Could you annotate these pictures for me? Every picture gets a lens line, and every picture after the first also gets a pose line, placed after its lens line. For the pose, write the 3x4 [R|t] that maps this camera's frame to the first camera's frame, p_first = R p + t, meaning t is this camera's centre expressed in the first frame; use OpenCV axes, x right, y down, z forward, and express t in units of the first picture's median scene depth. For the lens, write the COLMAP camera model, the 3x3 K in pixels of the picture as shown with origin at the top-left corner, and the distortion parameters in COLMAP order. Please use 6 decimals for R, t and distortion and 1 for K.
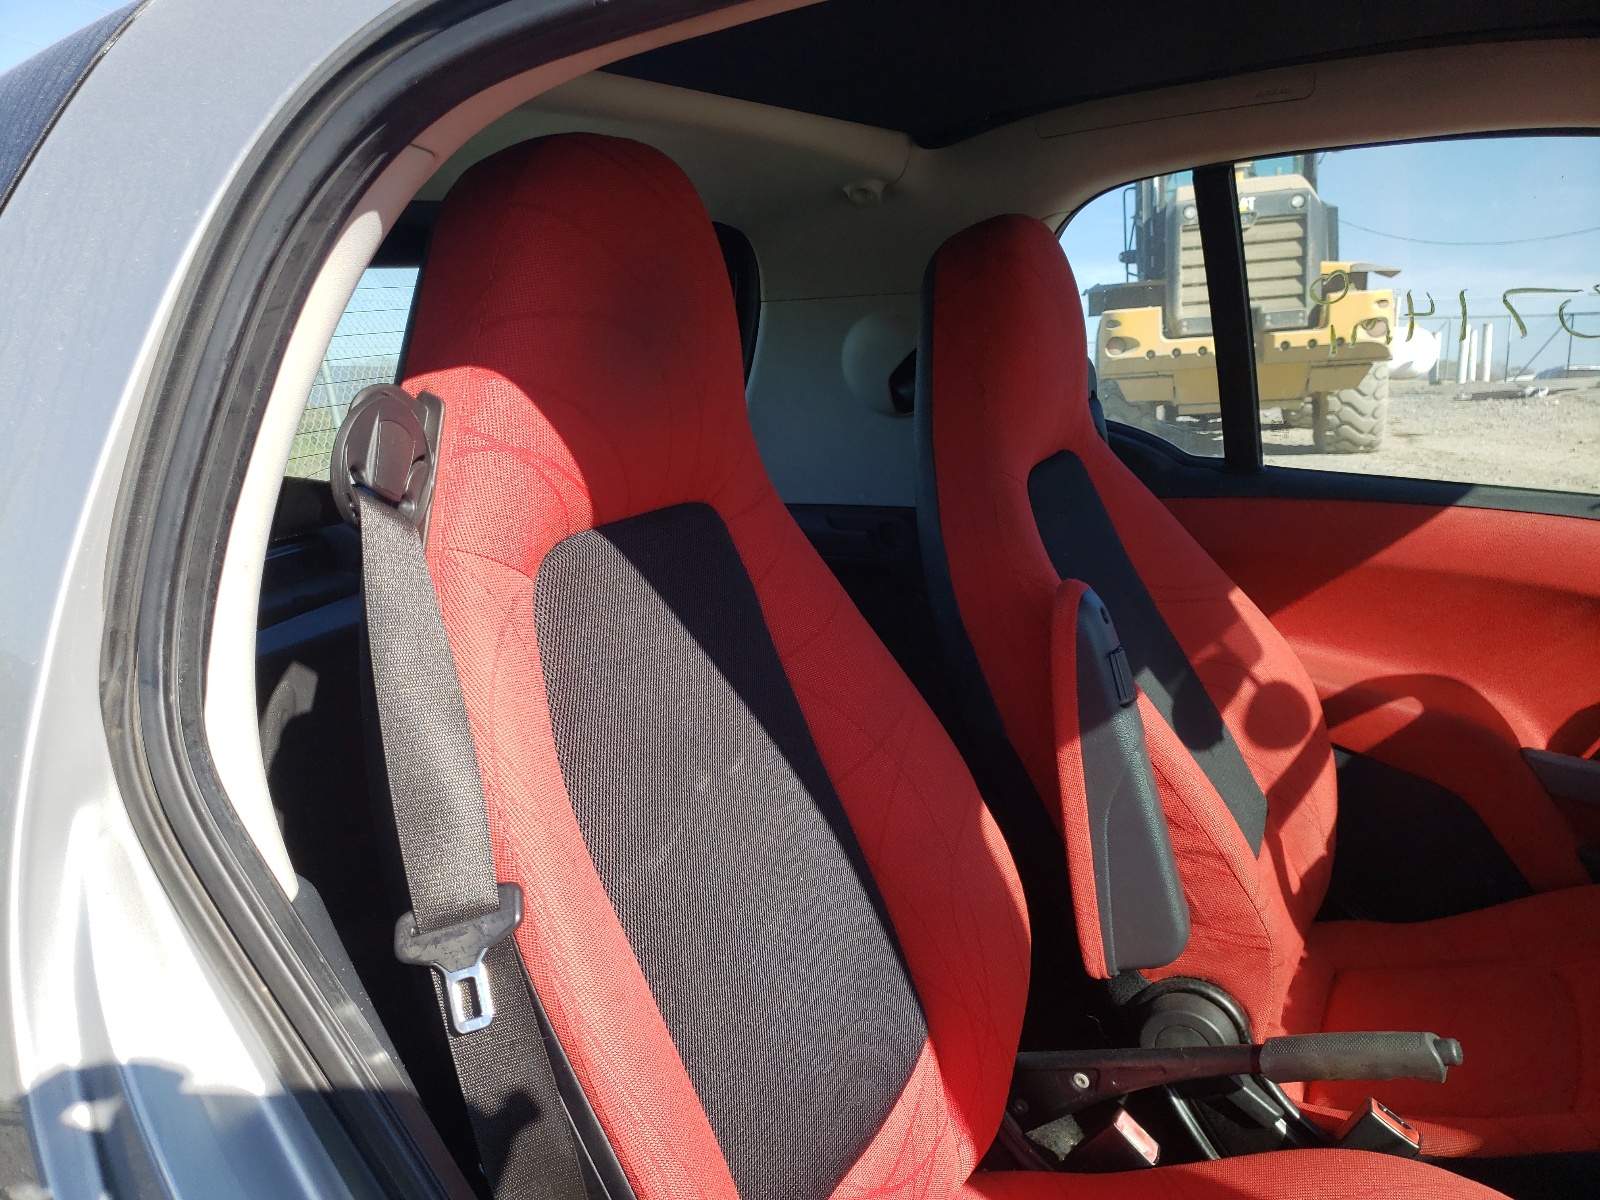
lens RADIAL K [[1246.3, 0, 821.4], [0, 1246.3, 597.2], [0, 0, 1]] dist [-0.004184, 0.044892]
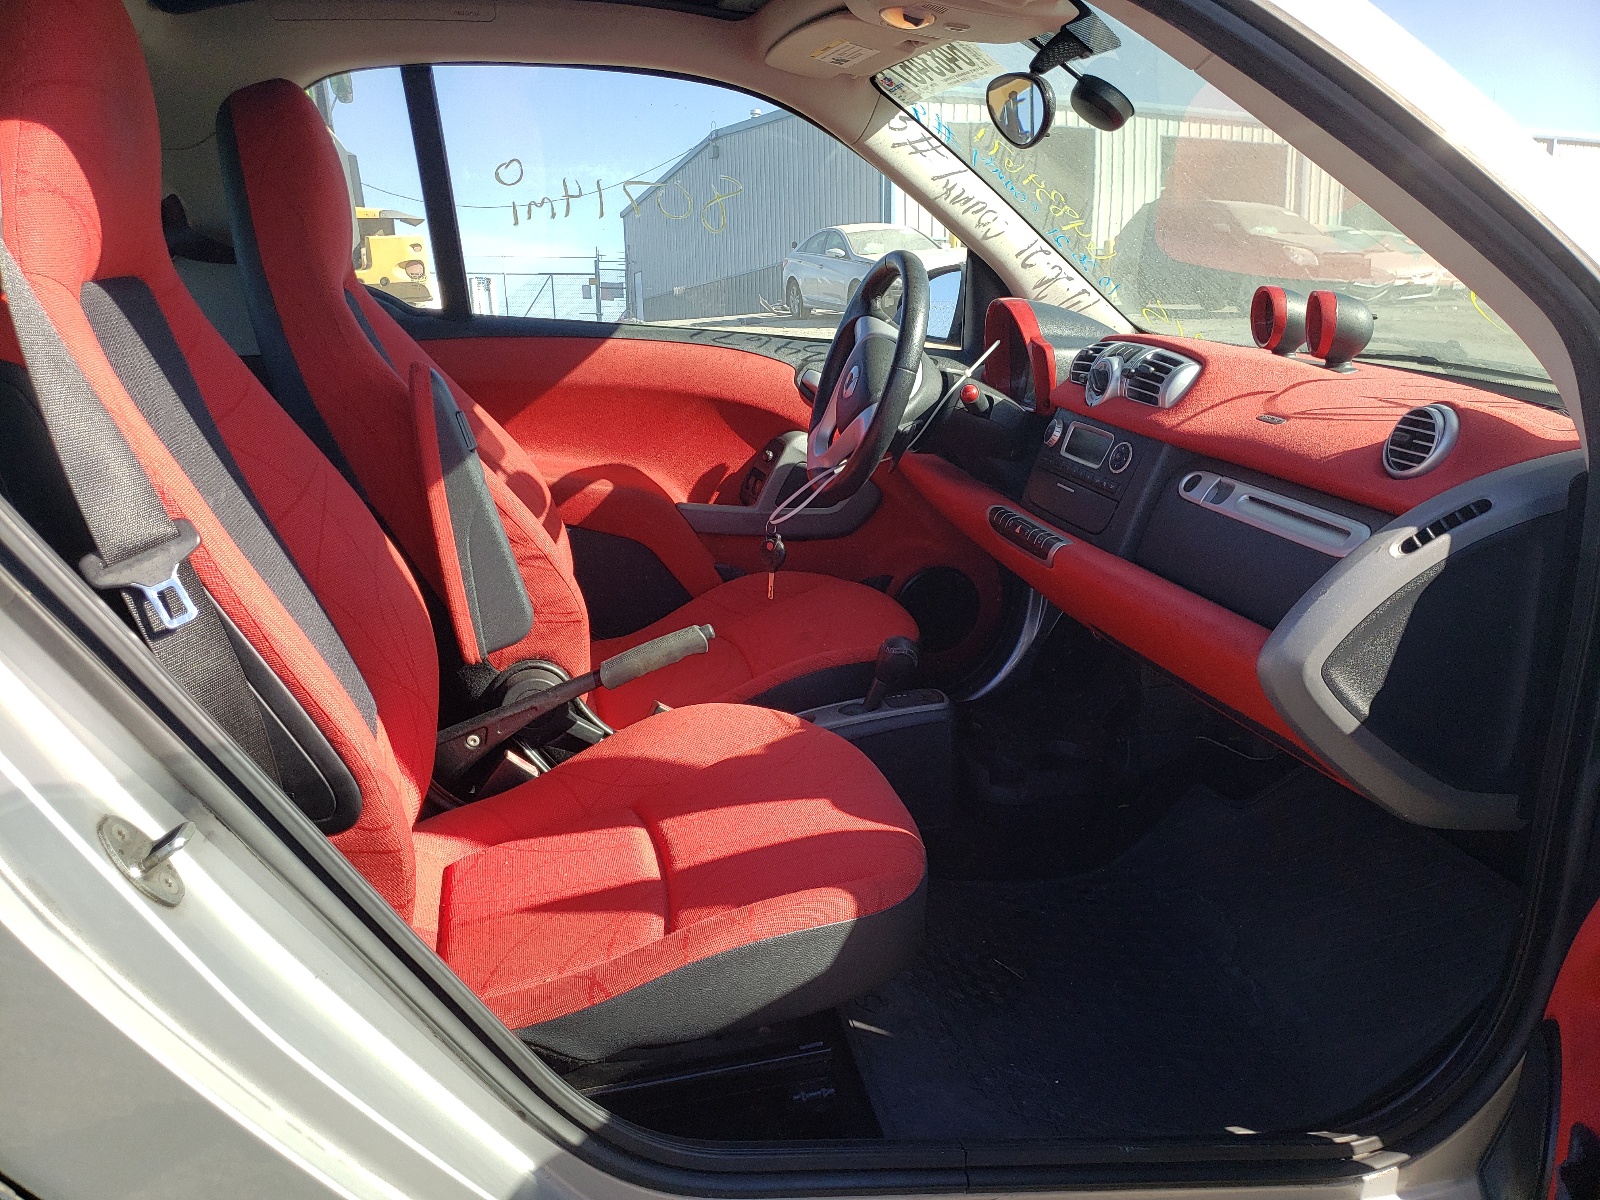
lens RADIAL K [[1246.3, 0, 821.4], [0, 1246.3, 597.2], [0, 0, 1]] dist [-0.004184, 0.044892]
pose [[0.735914, -0.150152, 0.660216, -0.298014], [0.130061, 0.988290, 0.079793, 0.138622], [-0.664466, 0.027148, 0.746825, -0.201463]]
